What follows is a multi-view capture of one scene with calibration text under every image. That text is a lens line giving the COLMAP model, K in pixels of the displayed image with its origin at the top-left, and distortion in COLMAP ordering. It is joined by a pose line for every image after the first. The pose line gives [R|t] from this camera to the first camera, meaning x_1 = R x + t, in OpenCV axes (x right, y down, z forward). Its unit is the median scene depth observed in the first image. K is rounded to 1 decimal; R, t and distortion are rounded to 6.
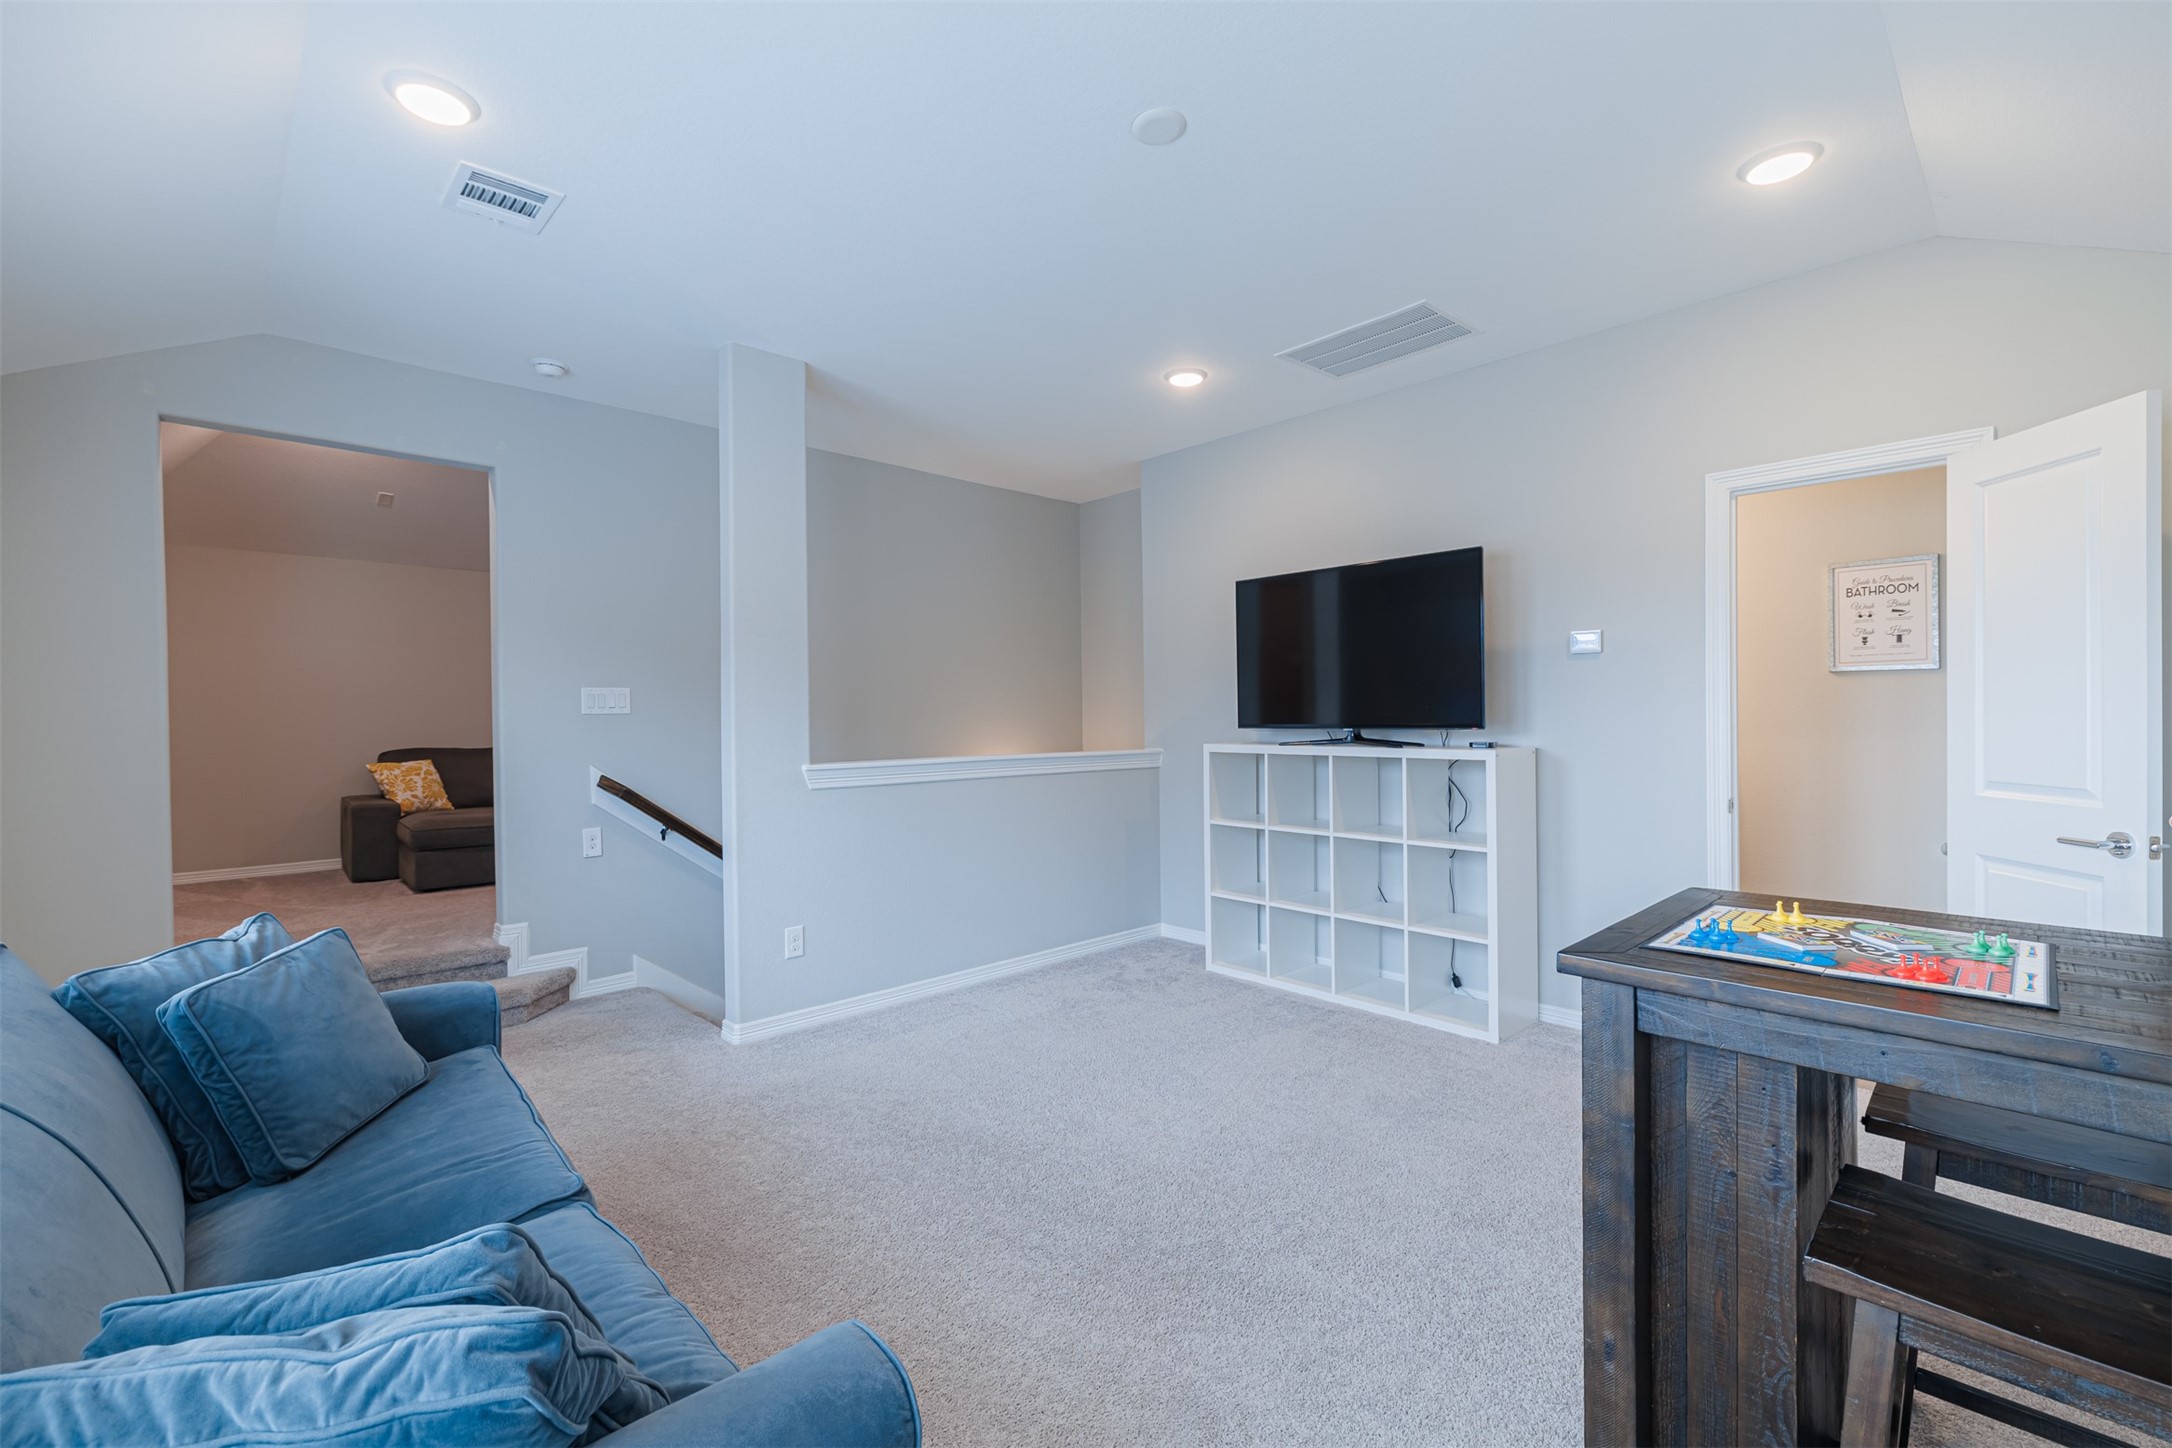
lens RADIAL K [[909.1, 0, 1078.3], [0, 909.1, 719.7], [0, 0, 1]] dist [0.008346, -0.000536]
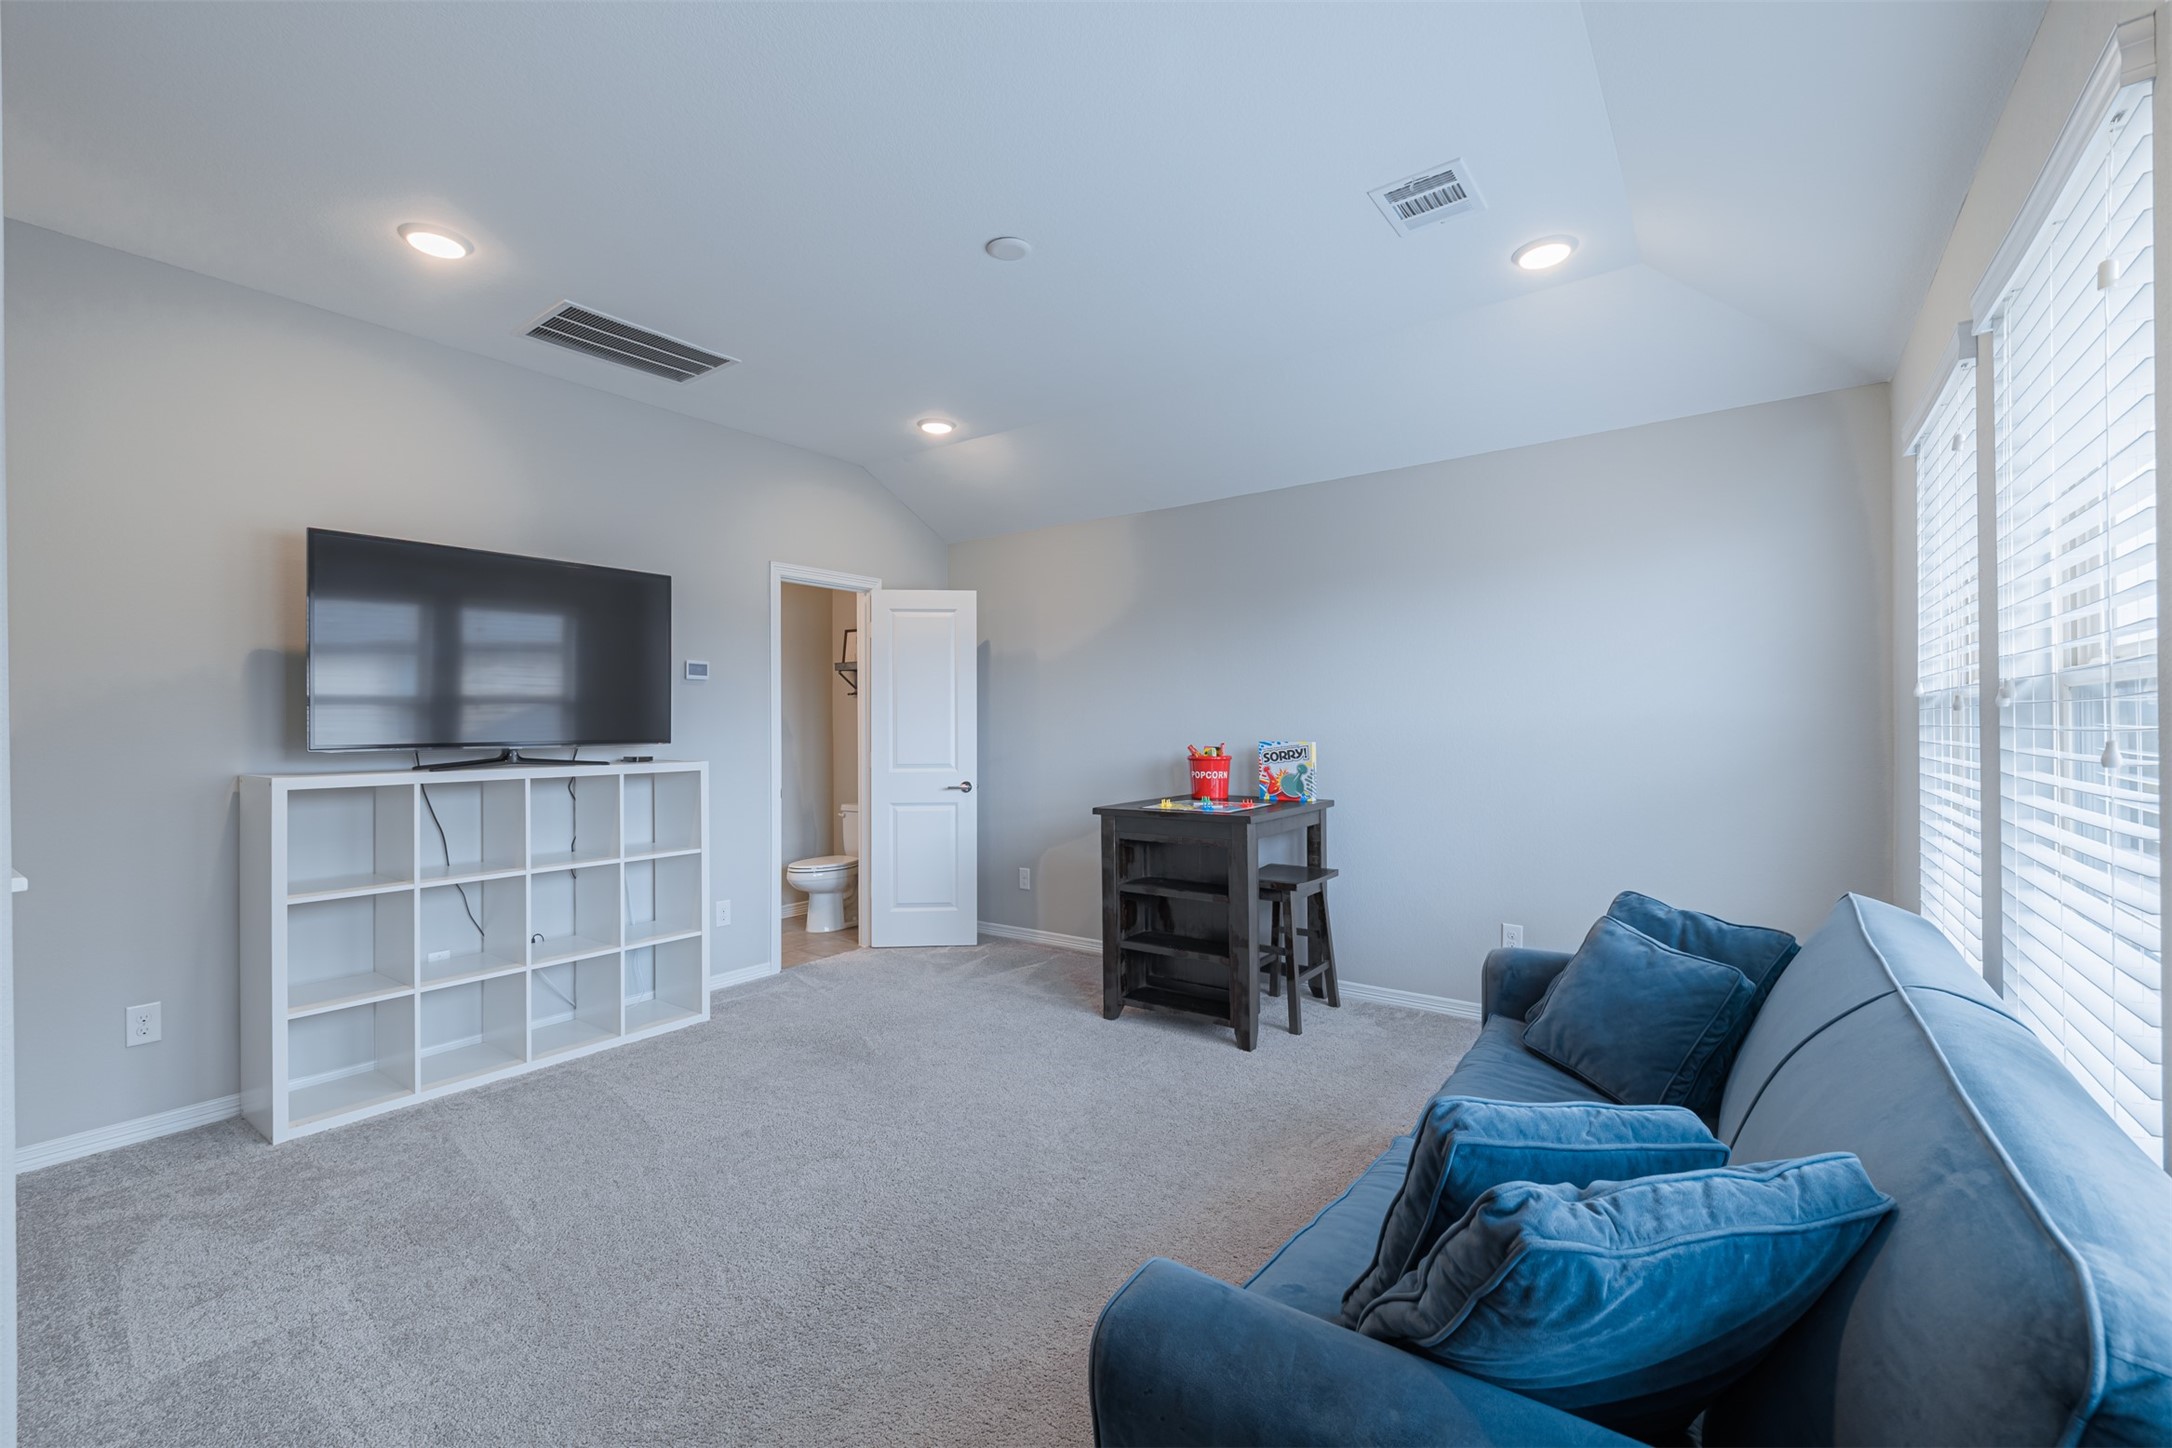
lens RADIAL K [[909.1, 0, 1078.3], [0, 909.1, 719.7], [0, 0, 1]] dist [0.008346, -0.000536]
pose [[-0.175532, 0.018664, 0.984297, -0.680011], [0.017370, 0.999723, -0.015859, 0.007881], [-0.984320, 0.014313, -0.175808, 0.682244]]
